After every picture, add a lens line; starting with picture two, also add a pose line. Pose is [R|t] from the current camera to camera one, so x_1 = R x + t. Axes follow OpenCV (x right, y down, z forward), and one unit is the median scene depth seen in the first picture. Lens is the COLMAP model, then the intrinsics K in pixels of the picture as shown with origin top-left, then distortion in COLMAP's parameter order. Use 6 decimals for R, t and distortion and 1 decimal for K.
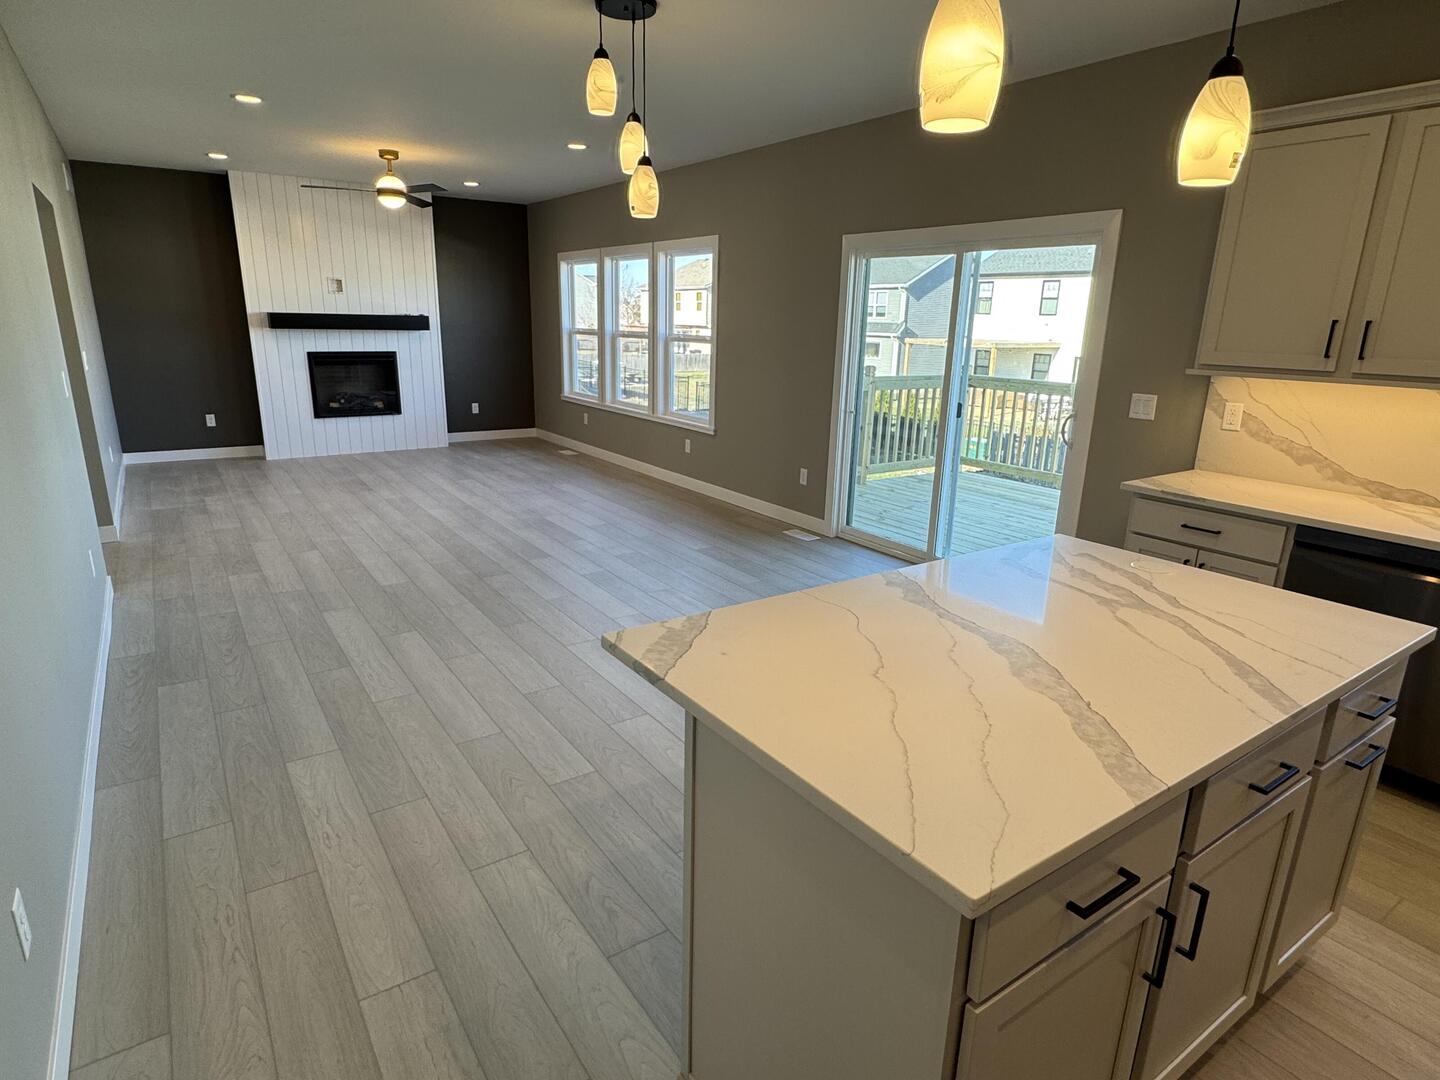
lens RADIAL K [[792.5, 0, 704.5], [0, 792.5, 543.8], [0, 0, 1]] dist [-0.003432, -0.000586]
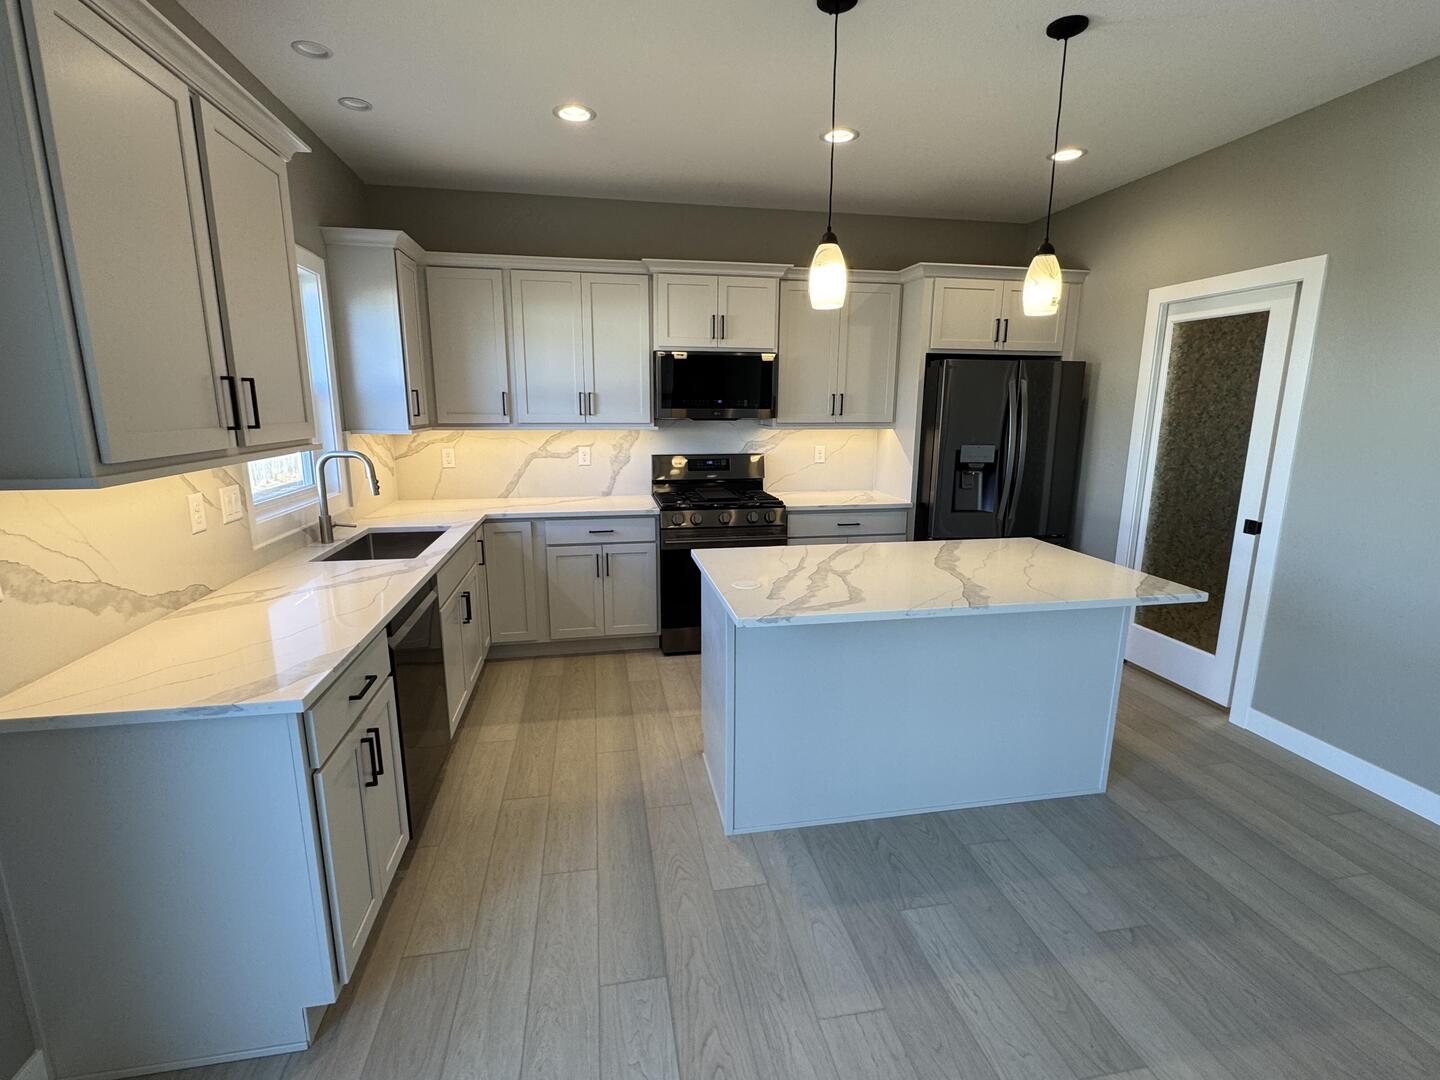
lens RADIAL K [[665.1, 0, 720.0], [0, 665.1, 540.0], [0, 0, 1]] dist [-0.003349, -0.000836]
pose [[-0.917866, -0.102587, 0.383403, 0.229796], [0.087473, 0.889975, 0.447540, -0.563093], [-0.387131, 0.444319, -0.807905, 2.032382]]
